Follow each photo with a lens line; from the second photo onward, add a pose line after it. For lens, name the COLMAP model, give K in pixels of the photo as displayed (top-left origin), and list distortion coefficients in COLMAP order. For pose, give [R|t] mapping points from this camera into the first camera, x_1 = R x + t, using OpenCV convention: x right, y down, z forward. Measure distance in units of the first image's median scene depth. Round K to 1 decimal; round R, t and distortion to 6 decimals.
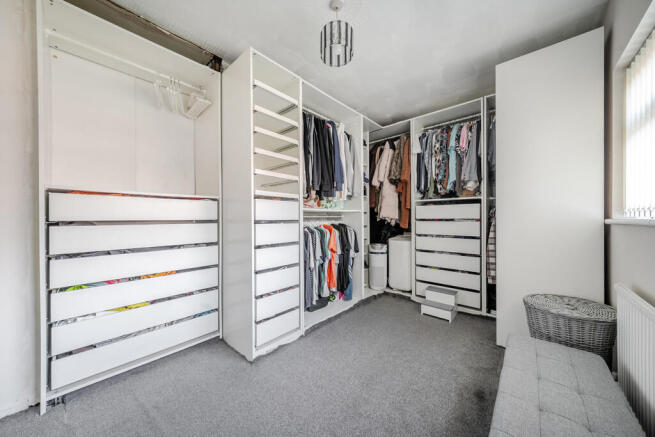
lens RADIAL K [[223.5, 0, 325.1], [0, 223.5, 218.3], [0, 0, 1]] dist [-0.002855, -0.000003]
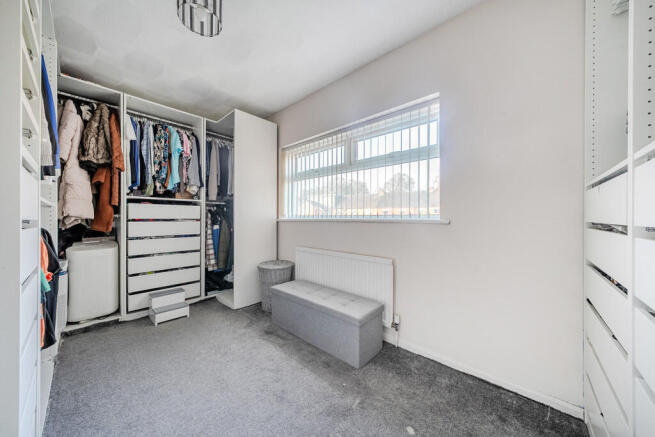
lens RADIAL K [[223.5, 0, 322.5], [0, 223.5, 218.8], [0, 0, 1]] dist [-0.002855, -0.000003]
pose [[0.014642, 0.003231, 0.999888, -0.425972], [0.001520, 0.999994, -0.003253, 0.006024], [-0.999892, 0.001568, 0.014637, 0.300707]]
